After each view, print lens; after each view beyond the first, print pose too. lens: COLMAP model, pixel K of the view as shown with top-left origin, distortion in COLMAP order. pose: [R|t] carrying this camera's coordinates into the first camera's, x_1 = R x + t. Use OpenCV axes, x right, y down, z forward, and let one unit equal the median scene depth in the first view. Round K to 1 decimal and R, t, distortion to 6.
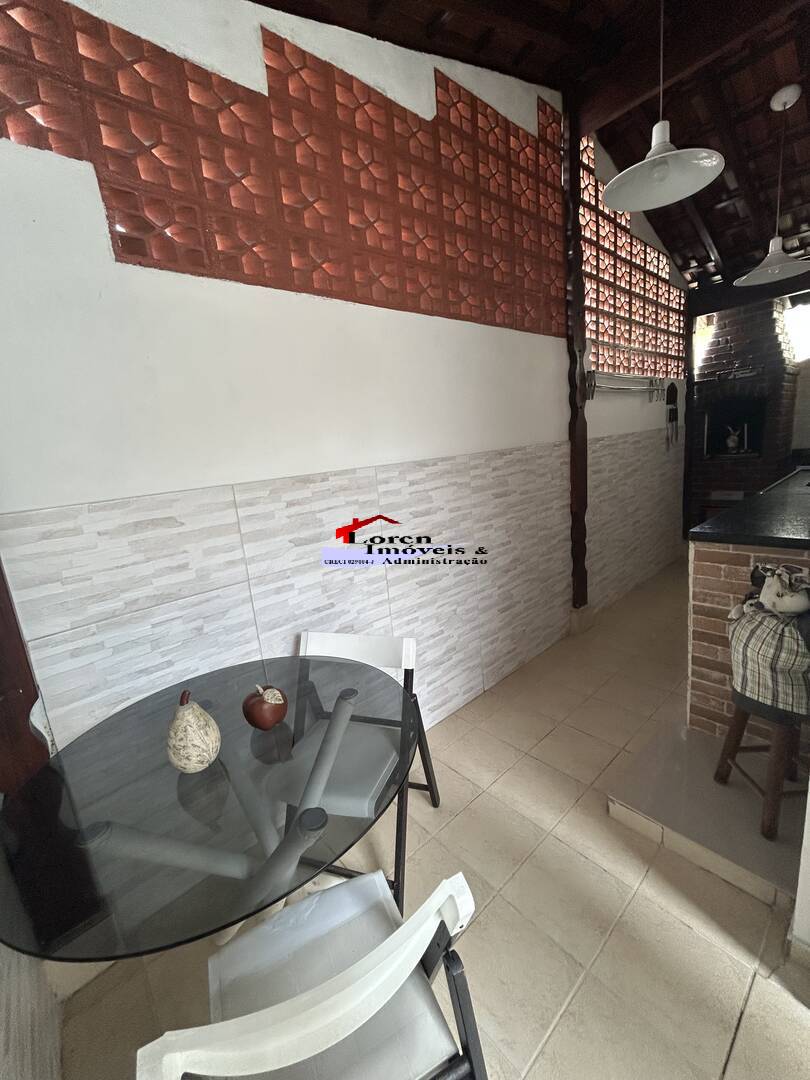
lens RADIAL K [[442.9, 0, 406.3], [0, 442.9, 540.8], [0, 0, 1]] dist [-0.004658, 0.002963]
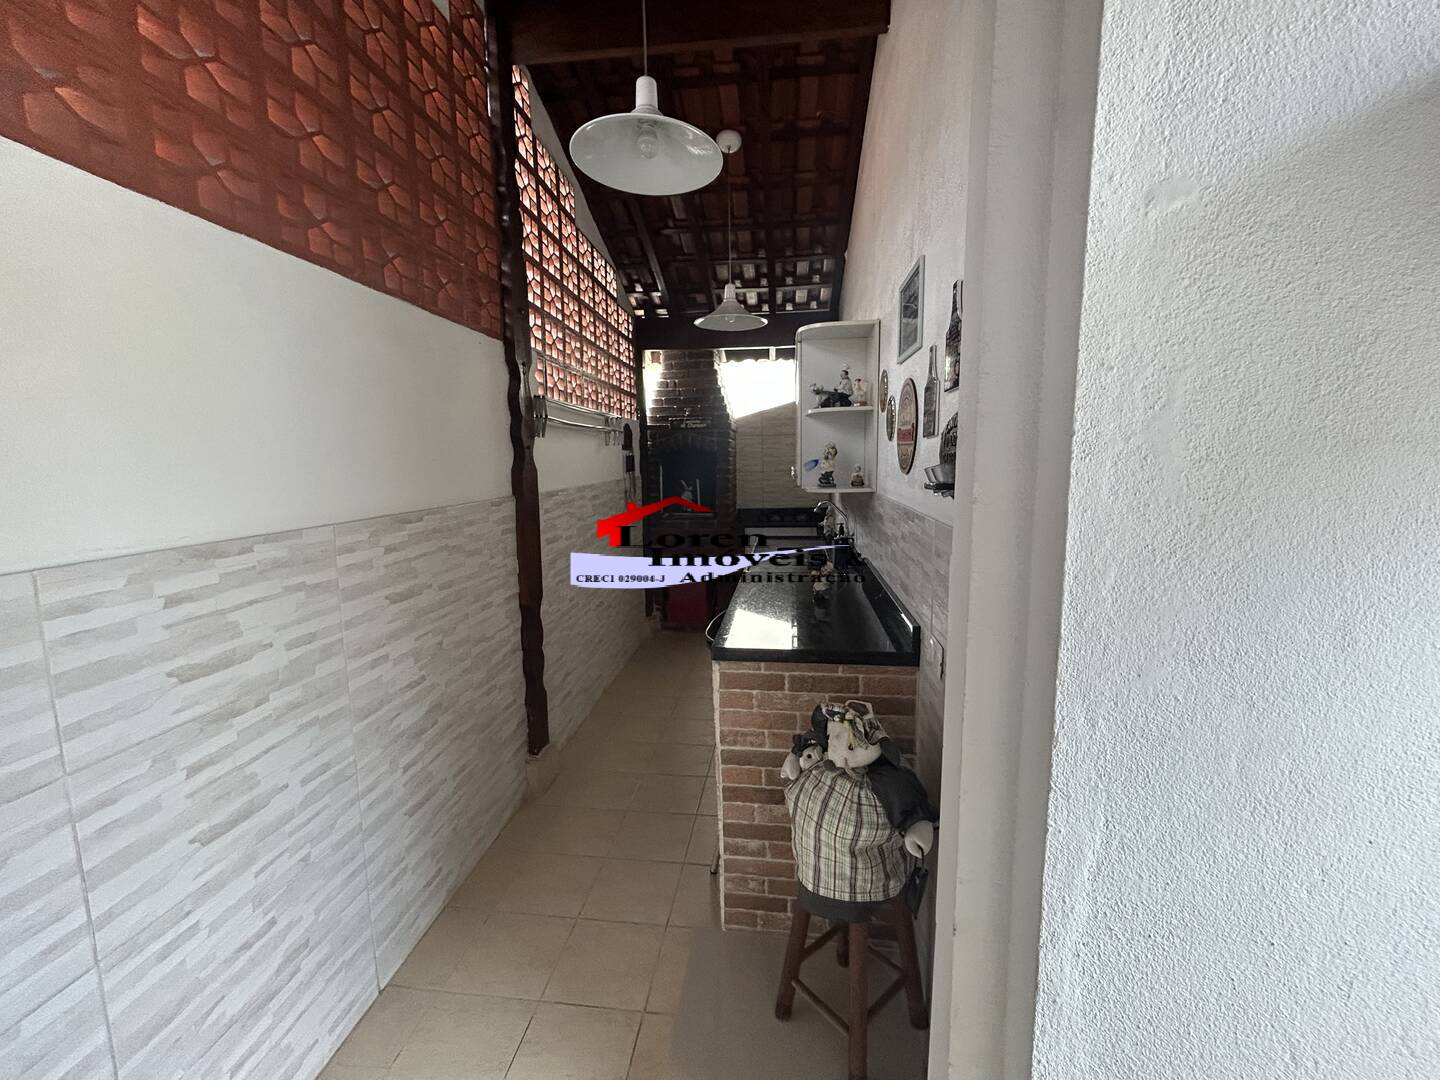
lens RADIAL K [[590.6, 0, 719.5], [0, 590.6, 536.4], [0, 0, 1]] dist [-0.004658, 0.002963]
pose [[0.741256, -0.002733, 0.671217, 0.016420], [0.080122, 0.993202, -0.084438, -0.081963], [-0.666424, 0.116369, 0.736436, 0.201272]]
